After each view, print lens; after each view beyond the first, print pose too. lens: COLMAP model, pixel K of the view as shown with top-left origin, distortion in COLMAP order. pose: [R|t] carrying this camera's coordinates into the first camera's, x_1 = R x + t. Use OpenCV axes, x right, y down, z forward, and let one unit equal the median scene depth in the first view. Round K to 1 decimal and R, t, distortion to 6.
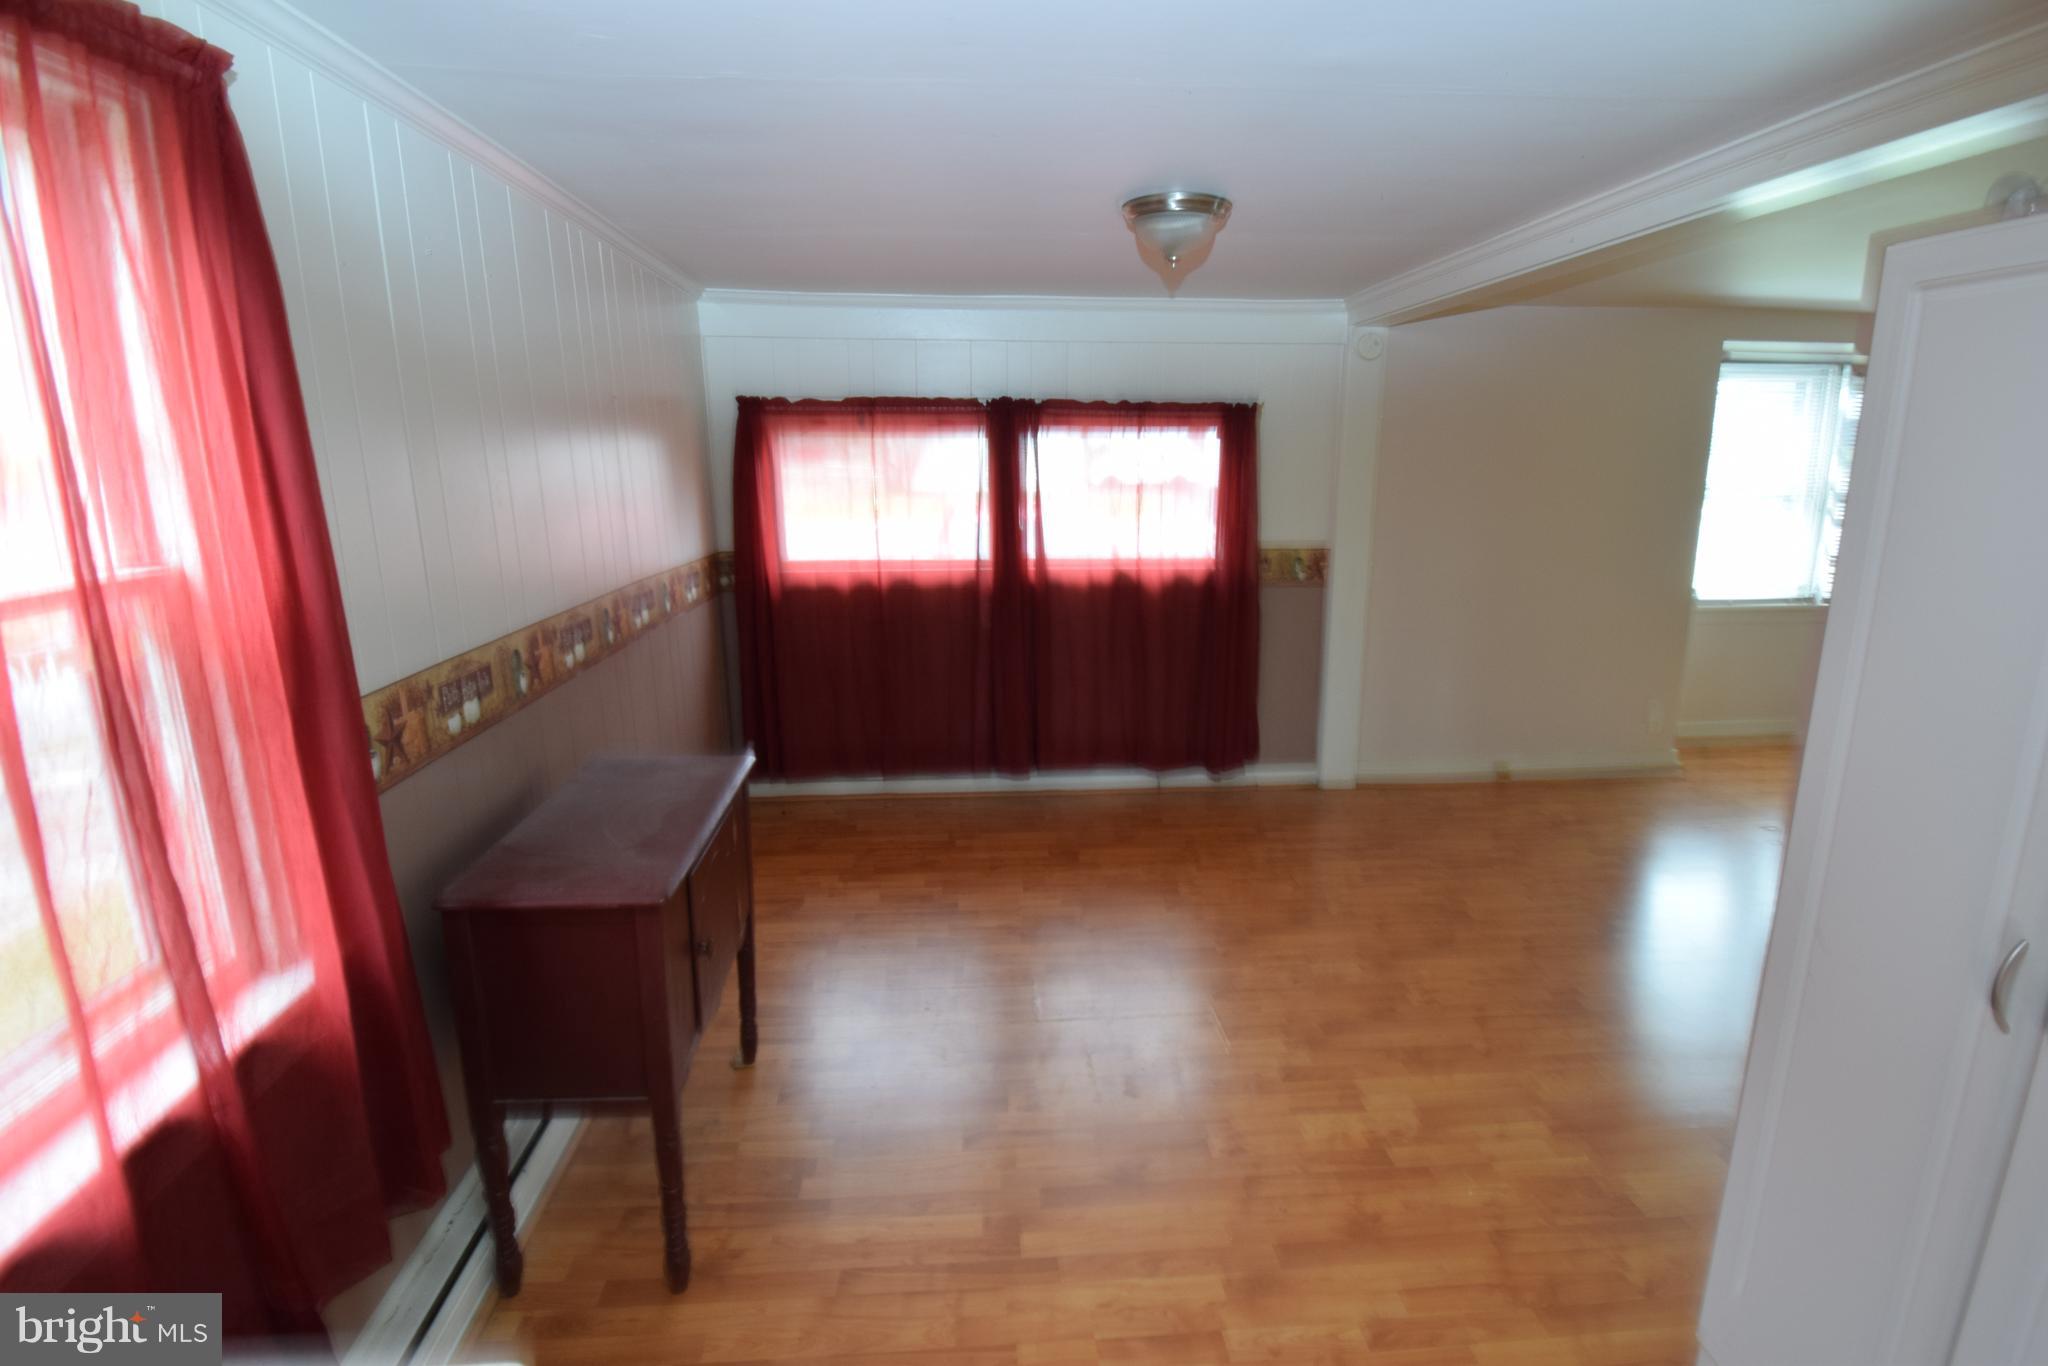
lens RADIAL K [[989.6, 0, 1019.1], [0, 989.6, 643.6], [0, 0, 1]] dist [-0.029050, 0.000045]
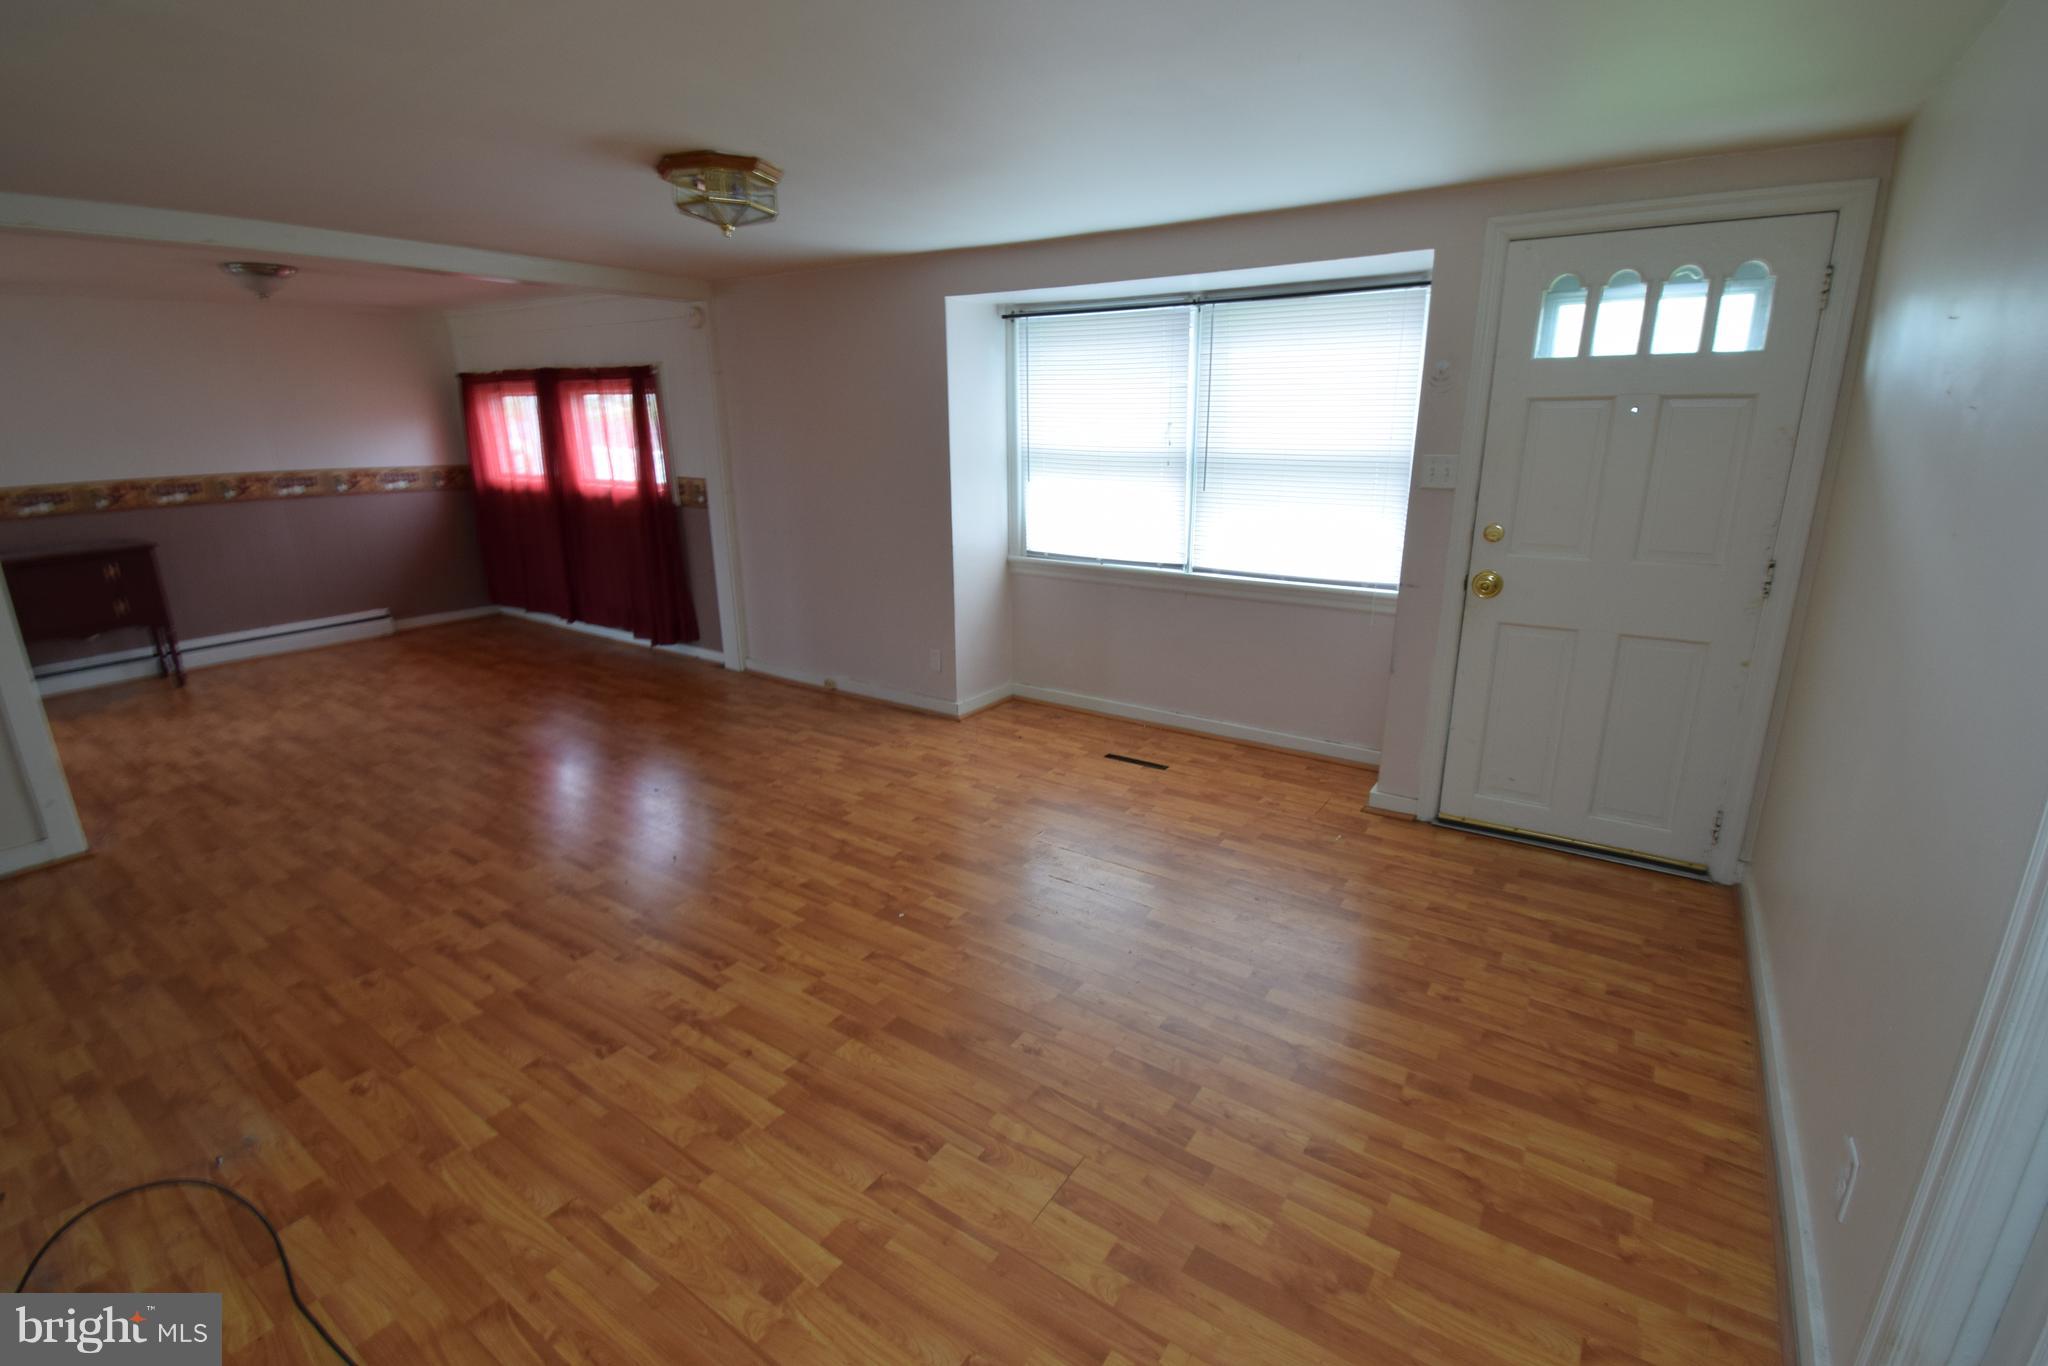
lens RADIAL K [[923.1, 0, 1024.0], [0, 923.1, 683.0], [0, 0, 1]] dist [0.002325, 0.000003]
pose [[0.781612, 0.169326, -0.600343, 1.405908], [-0.109621, 0.984759, 0.135030, -0.043023], [0.614057, -0.039731, 0.788261, 0.304328]]
